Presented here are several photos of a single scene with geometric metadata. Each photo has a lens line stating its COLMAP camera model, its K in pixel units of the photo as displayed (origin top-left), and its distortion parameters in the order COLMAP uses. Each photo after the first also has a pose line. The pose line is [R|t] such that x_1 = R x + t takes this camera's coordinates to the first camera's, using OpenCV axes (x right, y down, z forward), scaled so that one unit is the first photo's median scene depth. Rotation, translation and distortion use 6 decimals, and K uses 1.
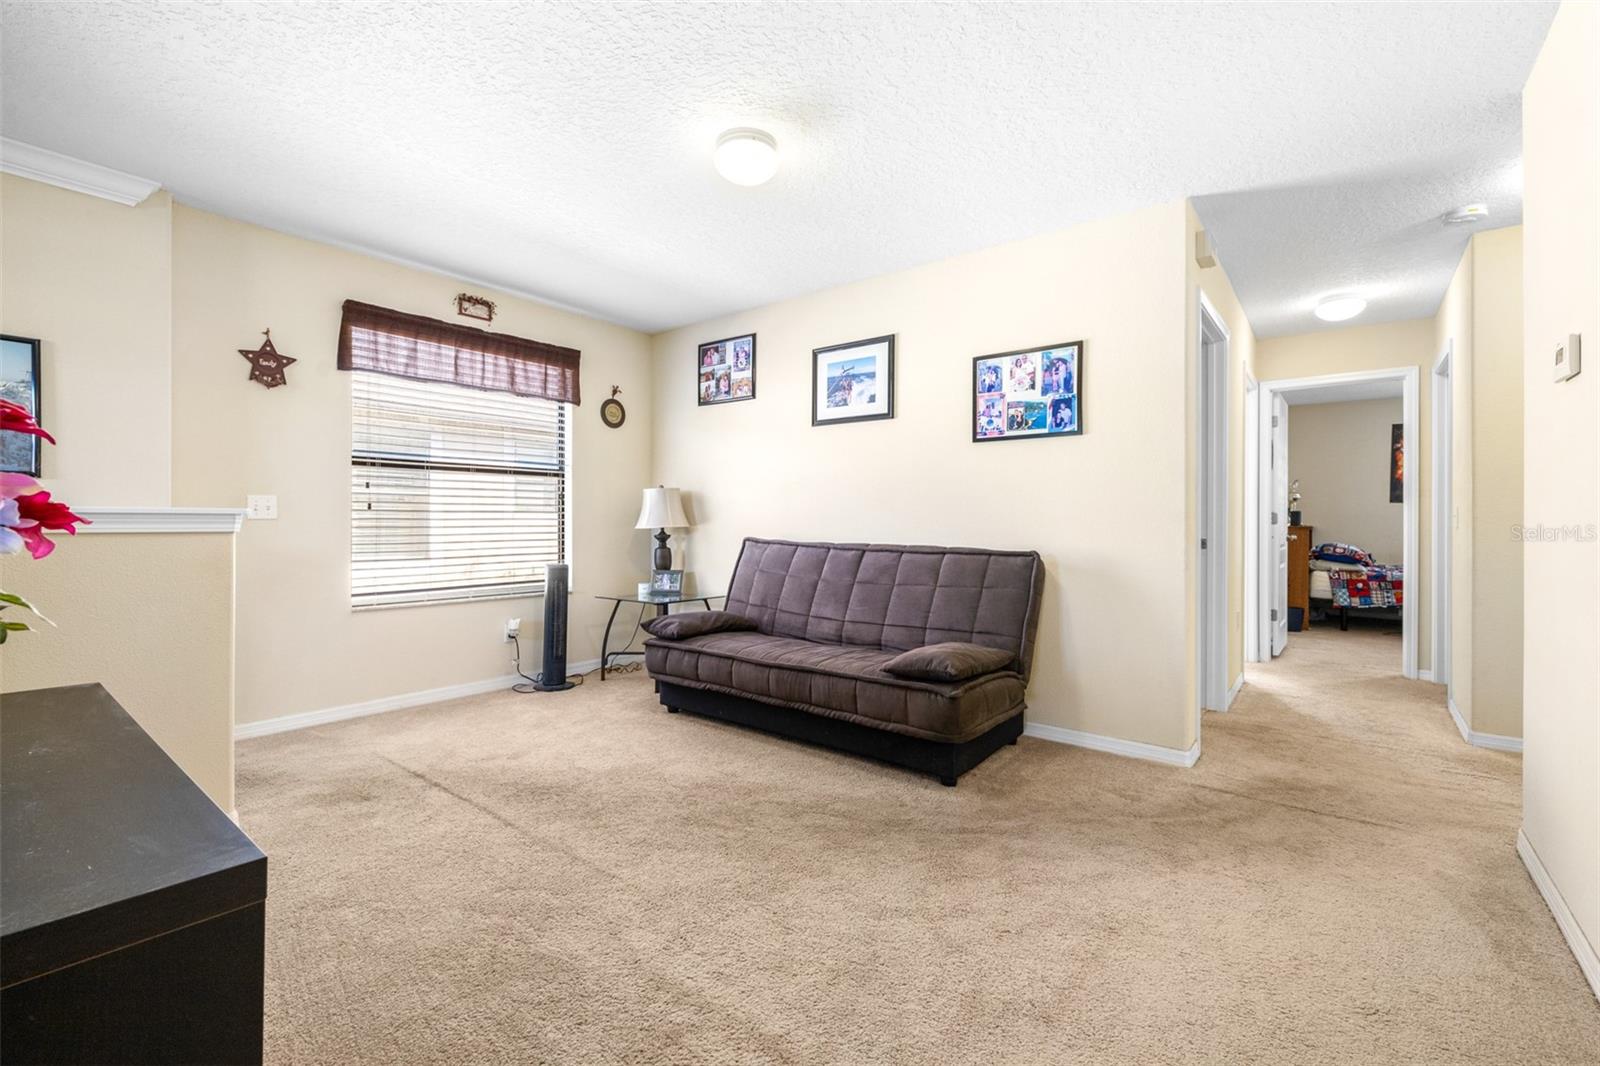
lens RADIAL K [[685.4, 0, 795.5], [0, 685.4, 522.2], [0, 0, 1]] dist [0.002066, -0.000206]
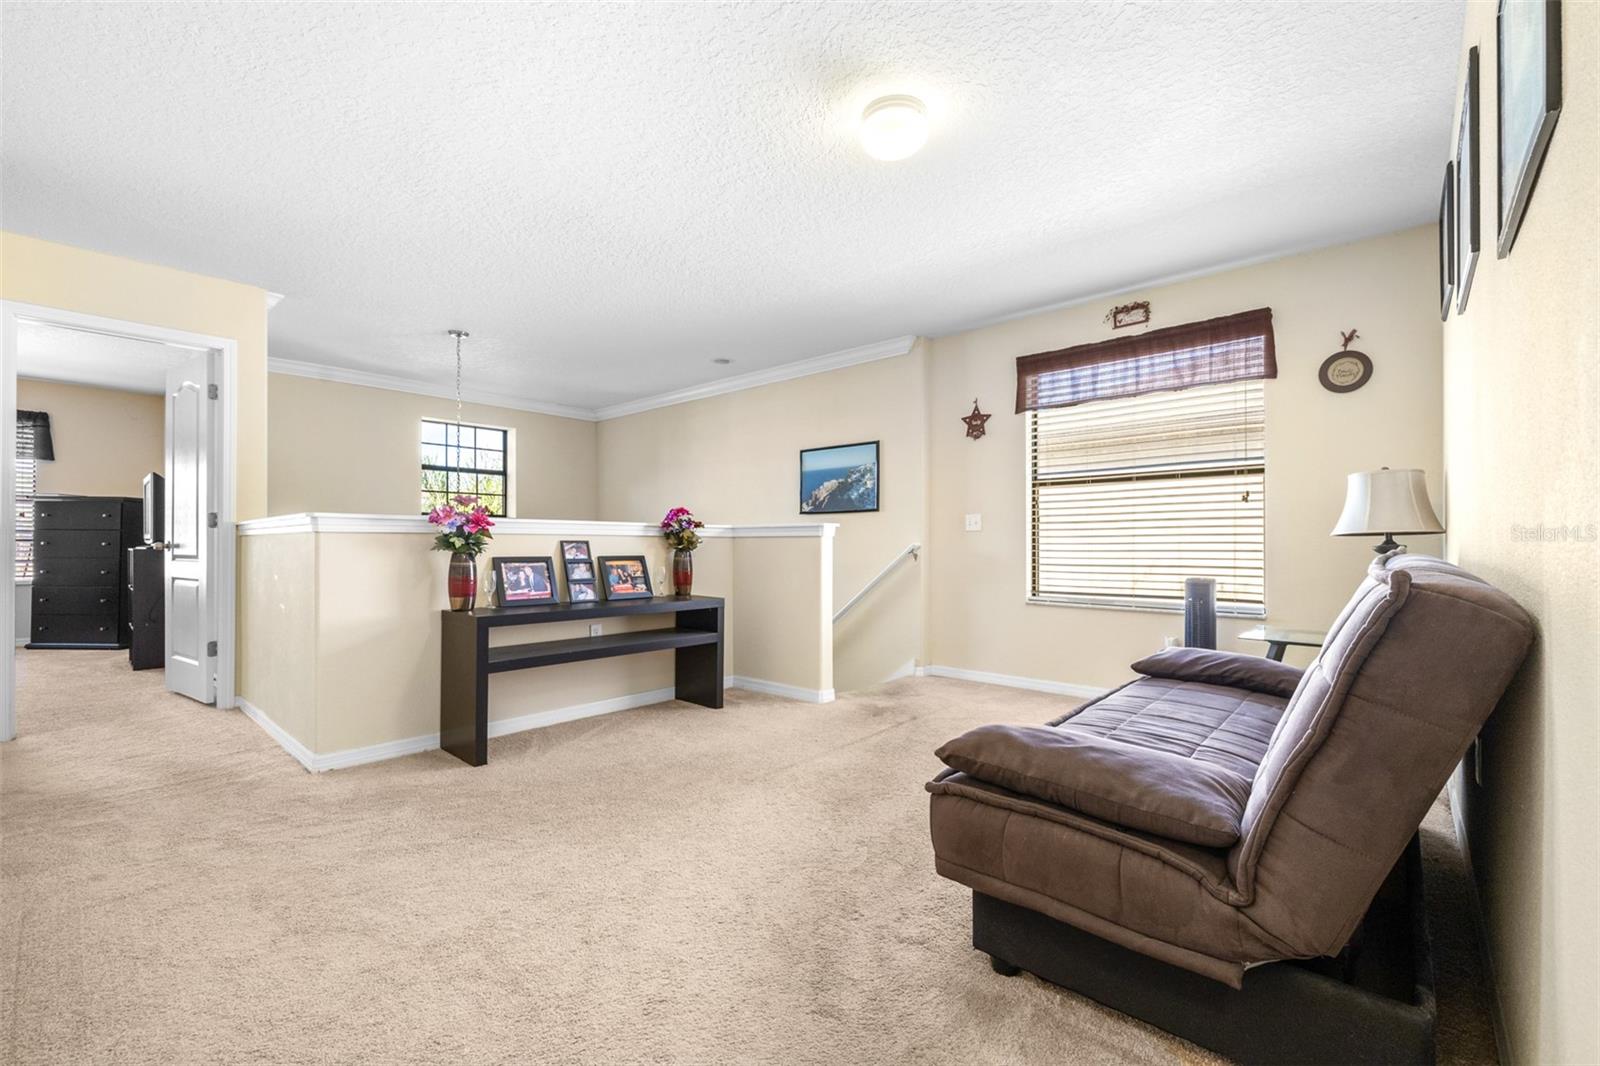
lens RADIAL K [[685.4, 0, 799.6], [0, 685.4, 539.1], [0, 0, 1]] dist [0.002066, -0.000206]
pose [[-0.069022, -0.007920, -0.997584, 0.562099], [0.001195, 0.999967, -0.008021, 0.019320], [0.997614, -0.001746, -0.069010, 0.598528]]
